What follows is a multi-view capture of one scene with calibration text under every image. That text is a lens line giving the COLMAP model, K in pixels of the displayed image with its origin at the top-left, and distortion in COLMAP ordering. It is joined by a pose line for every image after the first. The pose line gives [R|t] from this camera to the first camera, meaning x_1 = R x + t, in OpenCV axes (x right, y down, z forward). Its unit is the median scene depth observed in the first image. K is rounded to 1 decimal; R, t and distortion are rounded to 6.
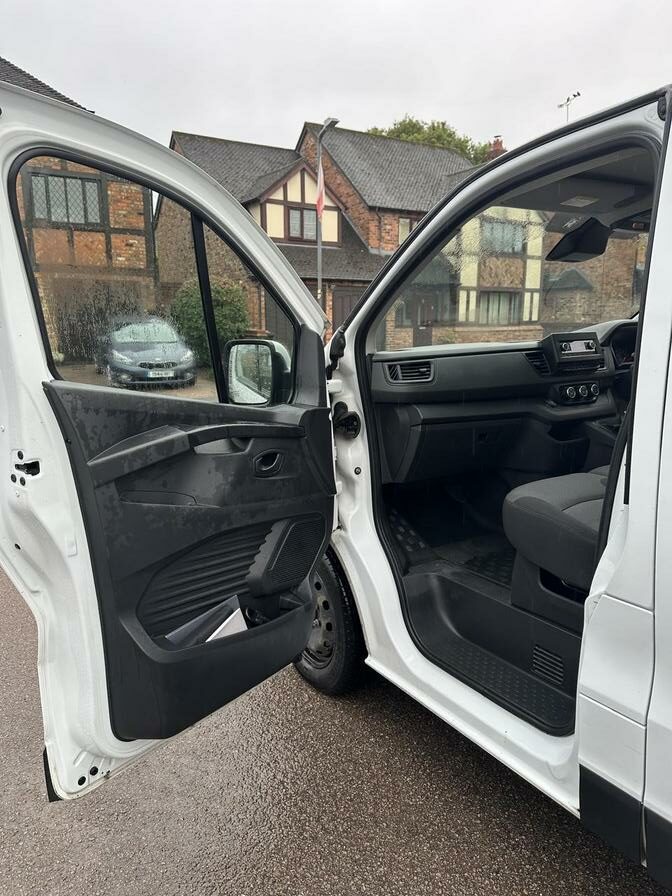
lens RADIAL K [[625.6, 0, 343.6], [0, 625.6, 449.7], [0, 0, 1]] dist [0.100309, -0.175503]
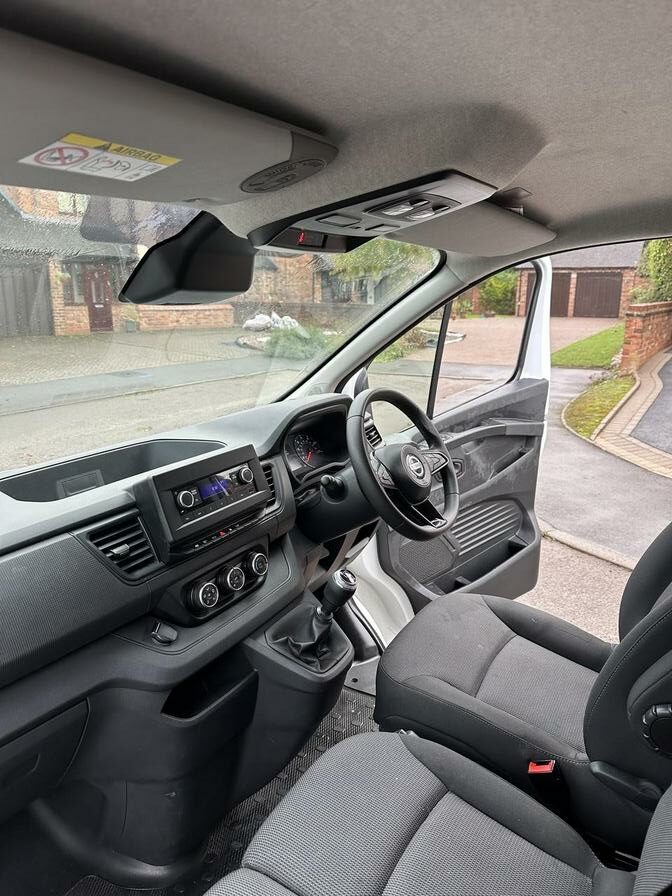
lens RADIAL K [[625.6, 0, 343.6], [0, 625.6, 449.7], [0, 0, 1]] dist [0.100309, -0.175503]
pose [[0.894893, -0.097921, 0.435405, 0.252369], [0.079177, 0.994990, 0.061036, -0.209122], [-0.439201, -0.020147, 0.898163, 0.536100]]
